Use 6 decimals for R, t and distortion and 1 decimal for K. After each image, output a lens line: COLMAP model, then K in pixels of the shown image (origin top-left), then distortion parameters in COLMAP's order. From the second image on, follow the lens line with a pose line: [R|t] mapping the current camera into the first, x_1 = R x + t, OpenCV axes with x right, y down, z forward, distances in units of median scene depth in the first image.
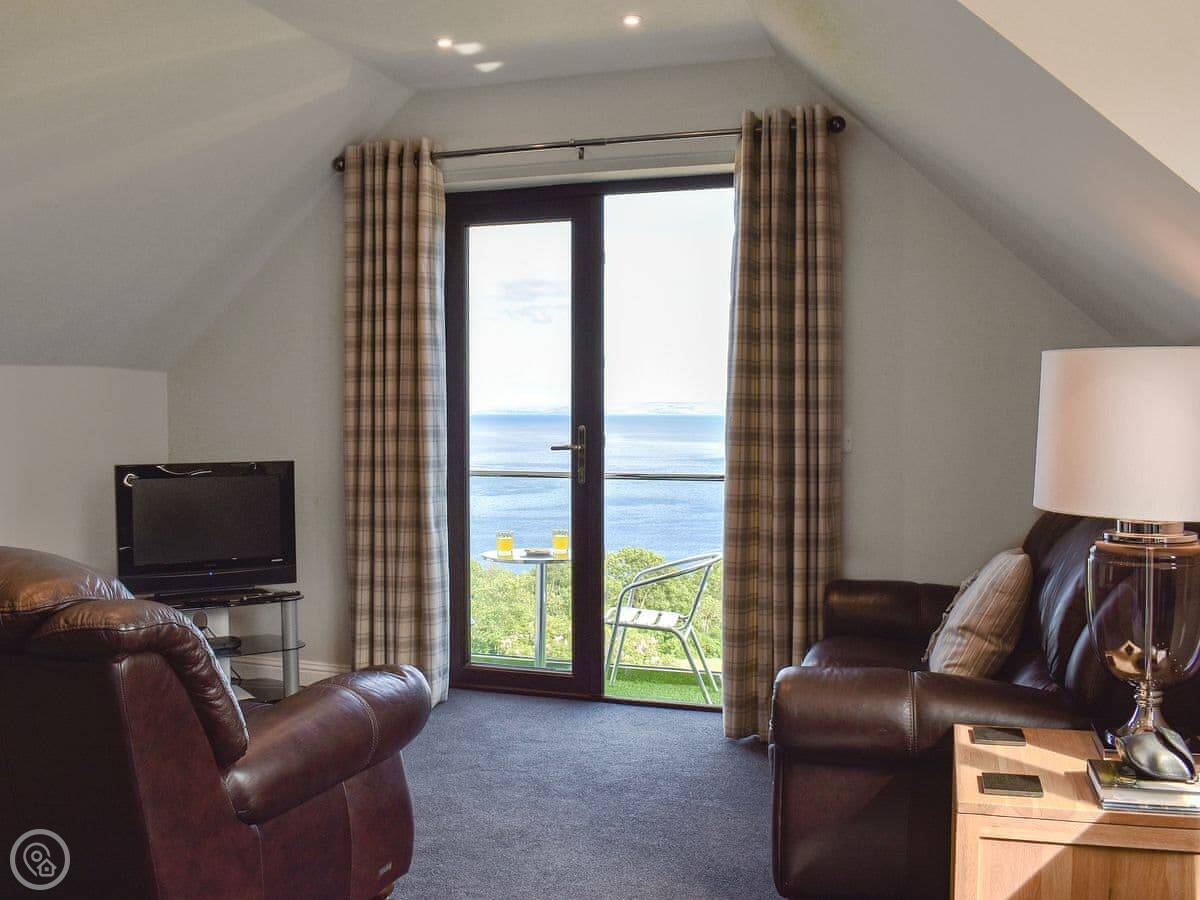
lens RADIAL K [[1076.2, 0, 600.0], [0, 1076.2, 450.0], [0, 0, 1]] dist [-0.006253, -0.006288]
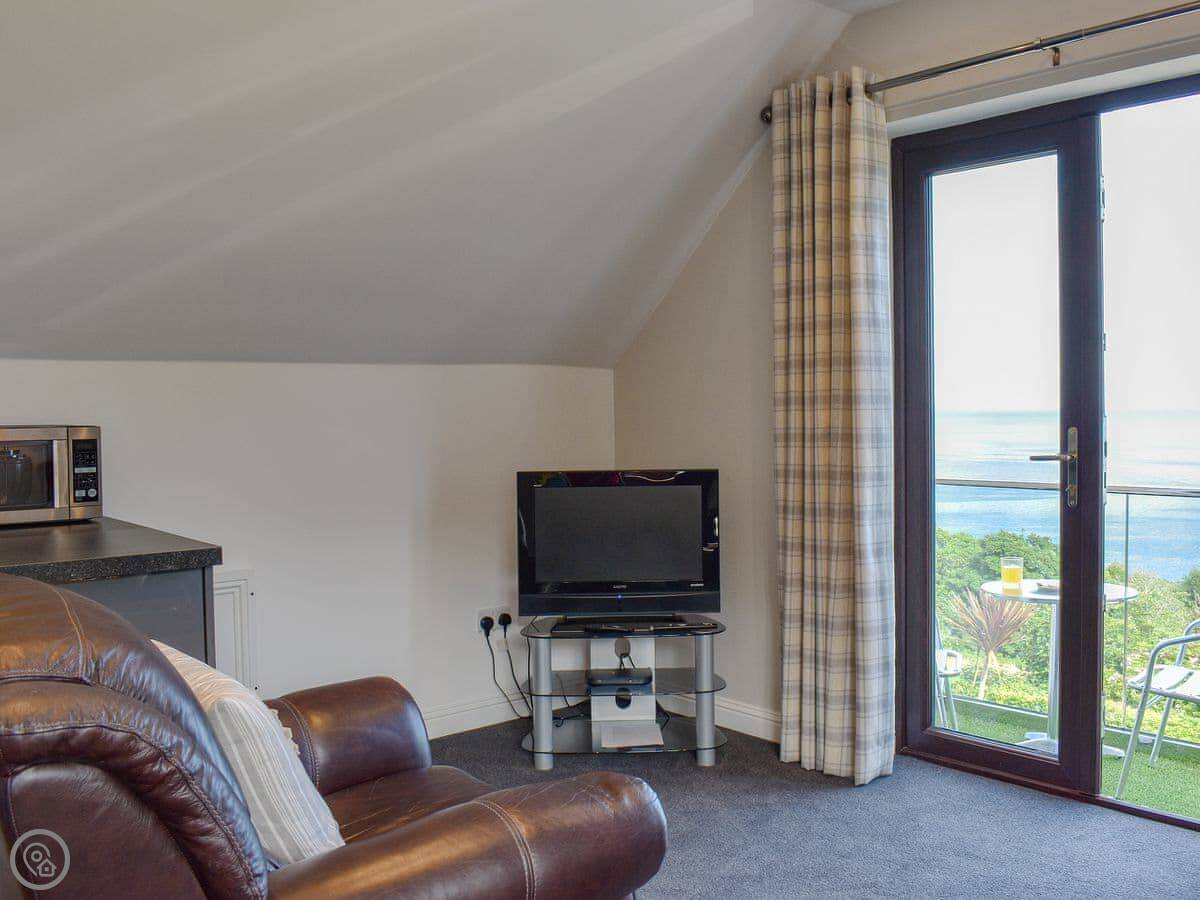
lens RADIAL K [[1163.8, 0, 600.0], [0, 1163.8, 450.0], [0, 0, 1]] dist [-0.060941, -0.000901]
pose [[0.885210, 0.007366, -0.465134, 0.063839], [-0.008578, 0.999963, -0.000490, -0.004373], [0.465113, 0.004424, 0.885240, 0.149578]]
